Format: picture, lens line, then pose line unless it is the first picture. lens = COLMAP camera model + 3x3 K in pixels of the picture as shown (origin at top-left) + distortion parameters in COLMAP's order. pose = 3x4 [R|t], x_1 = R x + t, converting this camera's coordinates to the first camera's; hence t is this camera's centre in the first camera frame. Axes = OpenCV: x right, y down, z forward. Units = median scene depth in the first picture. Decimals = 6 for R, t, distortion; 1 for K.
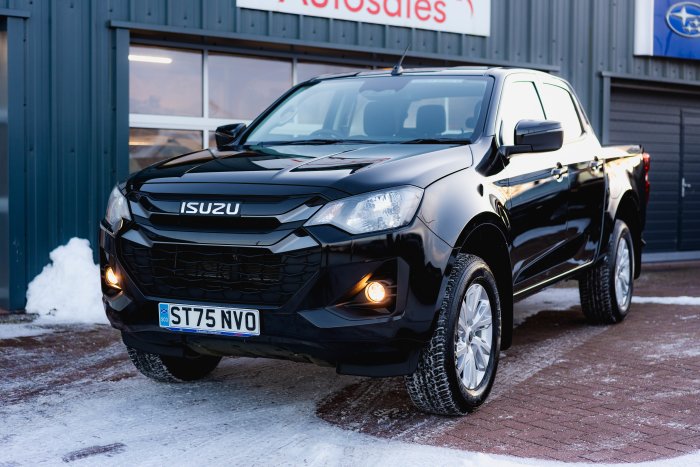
lens RADIAL K [[1045.6, 0, 350.0], [0, 1045.6, 233.5], [0, 0, 1]] dist [0.015053, 0.049595]
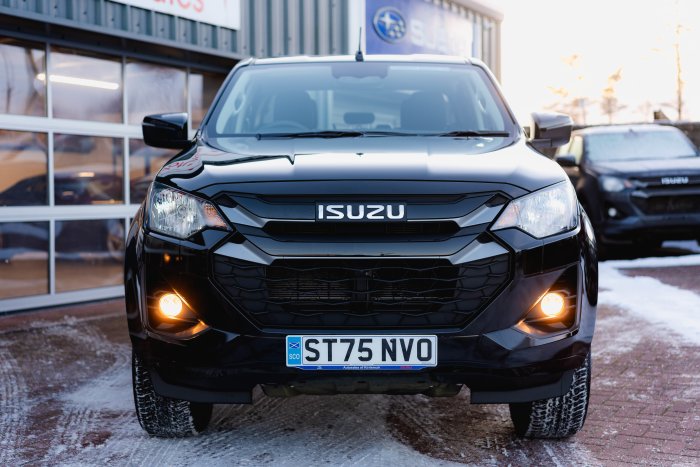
lens RADIAL K [[1045.6, 0, 350.0], [0, 1045.6, 233.5], [0, 0, 1]] dist [0.015053, 0.049595]
pose [[0.904835, -0.031823, 0.424571, -0.477293], [0.034350, 0.999408, 0.001704, -0.009320], [-0.424374, 0.013042, 0.905393, 0.282069]]
